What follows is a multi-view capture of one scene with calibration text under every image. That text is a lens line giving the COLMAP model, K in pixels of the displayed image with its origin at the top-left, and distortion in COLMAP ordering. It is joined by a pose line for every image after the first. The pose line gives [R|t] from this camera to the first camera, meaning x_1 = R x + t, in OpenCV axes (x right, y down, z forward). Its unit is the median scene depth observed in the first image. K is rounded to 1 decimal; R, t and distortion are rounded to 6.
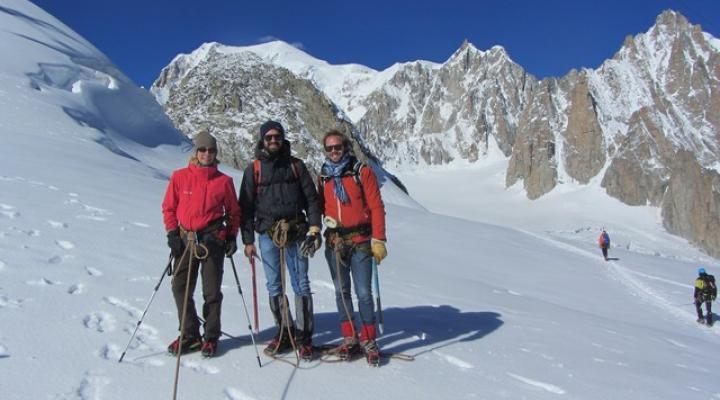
lens RADIAL K [[599.5, 0, 371.3], [0, 599.5, 196.3], [0, 0, 1]] dist [-0.036447, 0.004978]
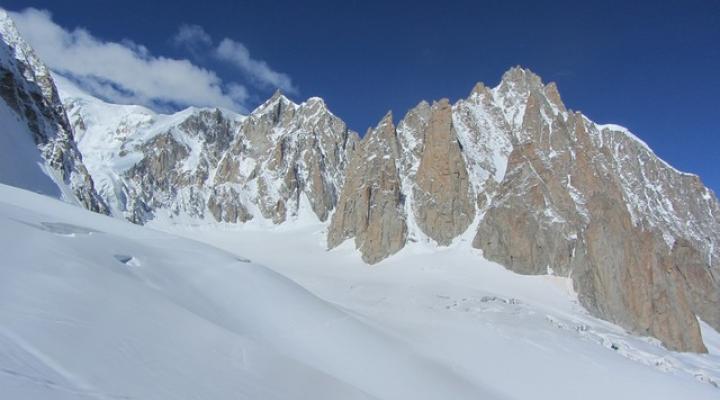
lens RADIAL K [[599.5, 0, 371.3], [0, 599.5, 196.3], [0, 0, 1]] dist [-0.036447, 0.004978]
pose [[0.939685, 0.107891, 0.324579, 0.031321], [-0.054238, 0.983943, -0.170043, 0.030814], [-0.337714, 0.142182, 0.930448, 0.252812]]
